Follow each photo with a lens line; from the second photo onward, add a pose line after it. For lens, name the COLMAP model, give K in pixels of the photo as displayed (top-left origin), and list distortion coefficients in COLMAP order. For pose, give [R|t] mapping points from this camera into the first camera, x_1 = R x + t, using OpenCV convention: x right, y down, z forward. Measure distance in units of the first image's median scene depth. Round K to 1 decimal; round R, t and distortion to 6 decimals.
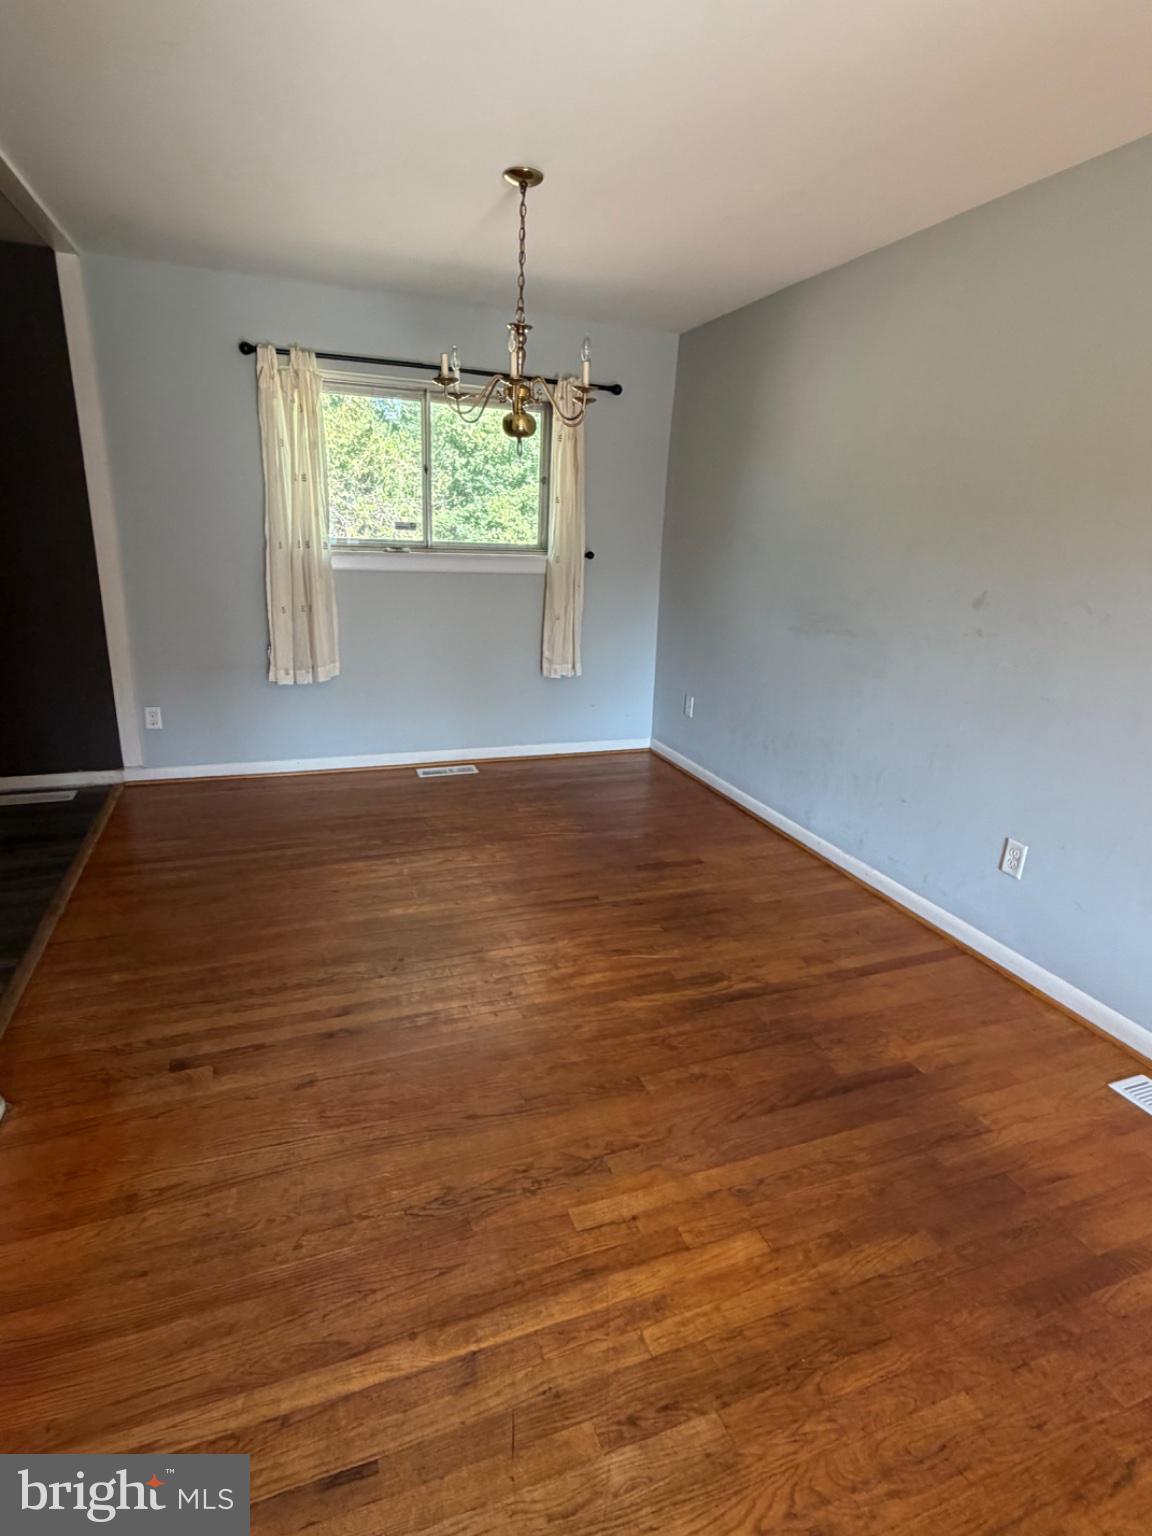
lens RADIAL K [[791.9, 0, 577.2], [0, 791.9, 766.1], [0, 0, 1]] dist [0.002951, 0.000782]
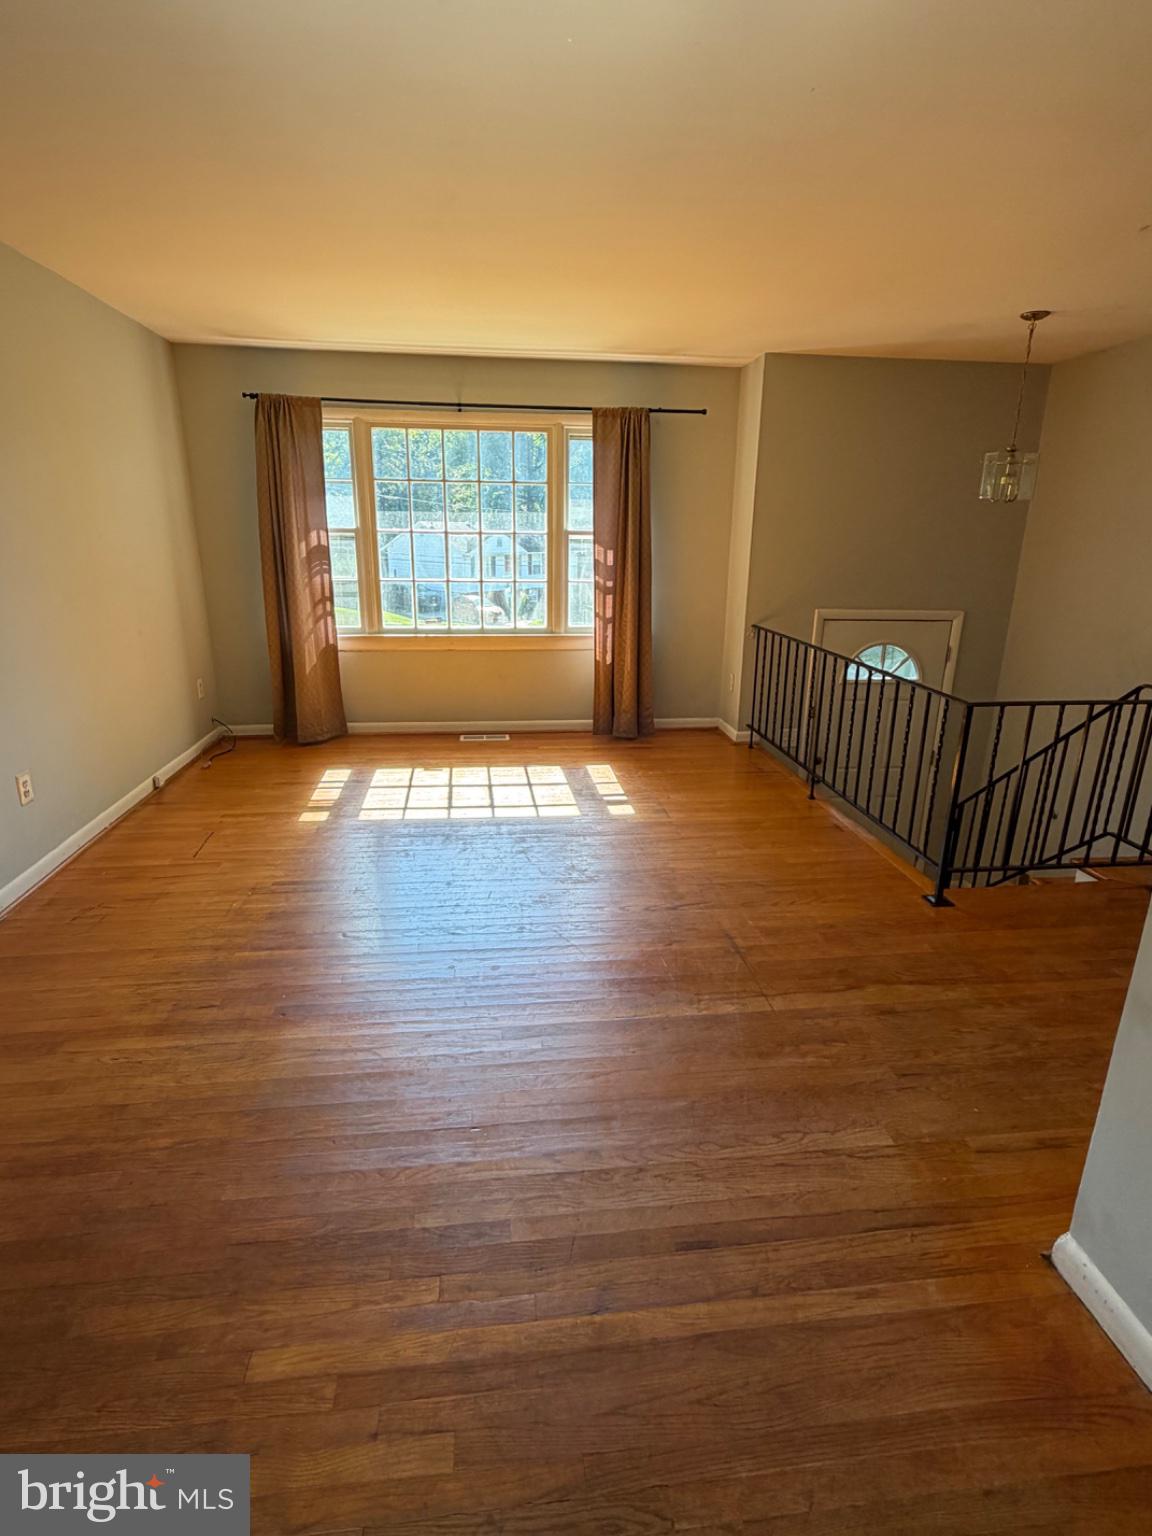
lens RADIAL K [[791.9, 0, 575.2], [0, 791.9, 772.3], [0, 0, 1]] dist [0.002951, 0.000782]
pose [[-0.969857, -0.120785, 0.211632, -0.235808], [0.017894, 0.830856, 0.556200, -0.451732], [-0.243016, 0.543222, -0.803650, 1.442572]]
